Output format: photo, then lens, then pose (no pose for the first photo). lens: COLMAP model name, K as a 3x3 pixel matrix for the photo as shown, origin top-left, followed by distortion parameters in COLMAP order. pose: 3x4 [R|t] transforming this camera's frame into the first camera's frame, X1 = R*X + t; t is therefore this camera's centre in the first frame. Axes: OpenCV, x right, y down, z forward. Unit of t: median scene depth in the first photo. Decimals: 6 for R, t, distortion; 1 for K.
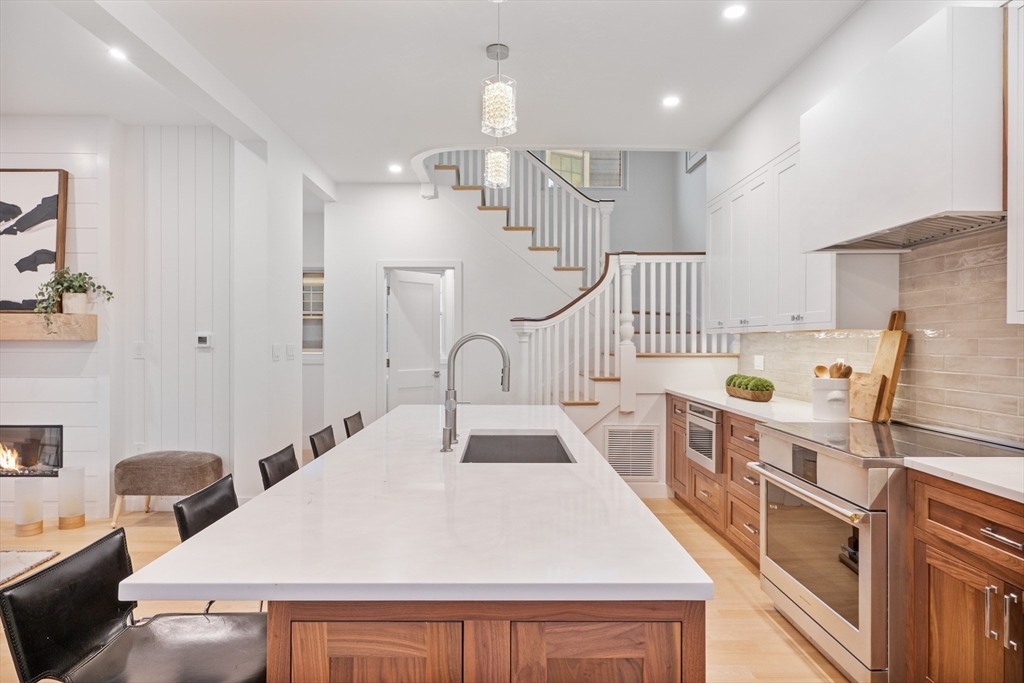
lens RADIAL K [[624.8, 0, 512.0], [0, 624.8, 341.5], [0, 0, 1]] dist [-0.001030, -0.000145]
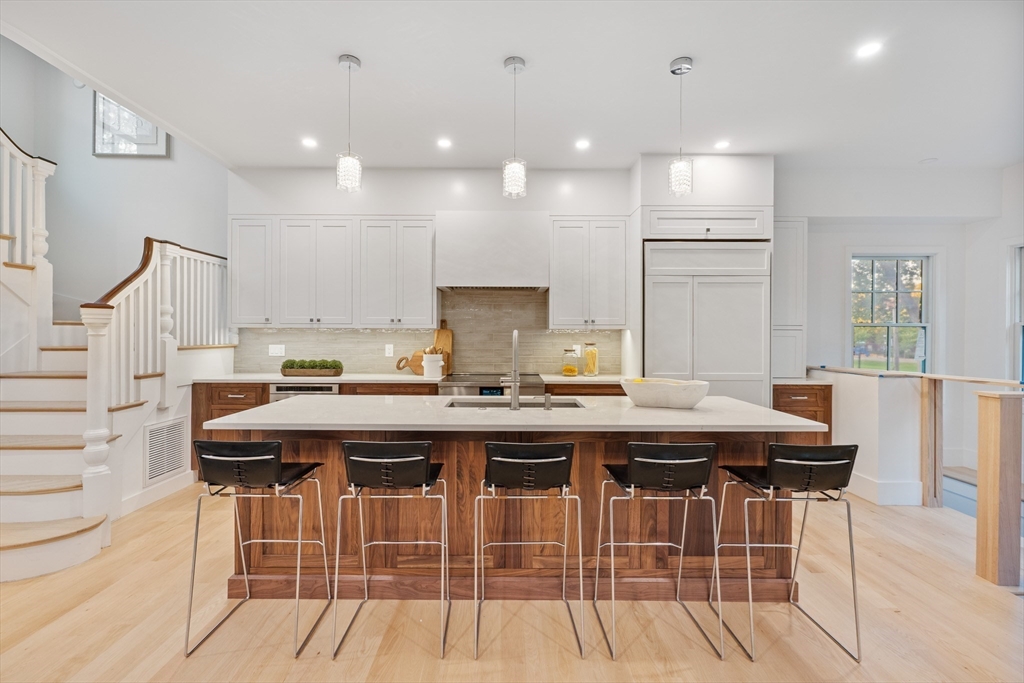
lens RADIAL K [[458.0, 0, 502.7], [0, 458.0, 340.5], [0, 0, 1]] dist [-0.000923, -0.001312]
pose [[0.022010, -0.016483, 0.999622, -0.514019], [-0.001061, 0.999863, 0.016510, -0.003634], [-0.999757, -0.001424, 0.021989, 0.463826]]
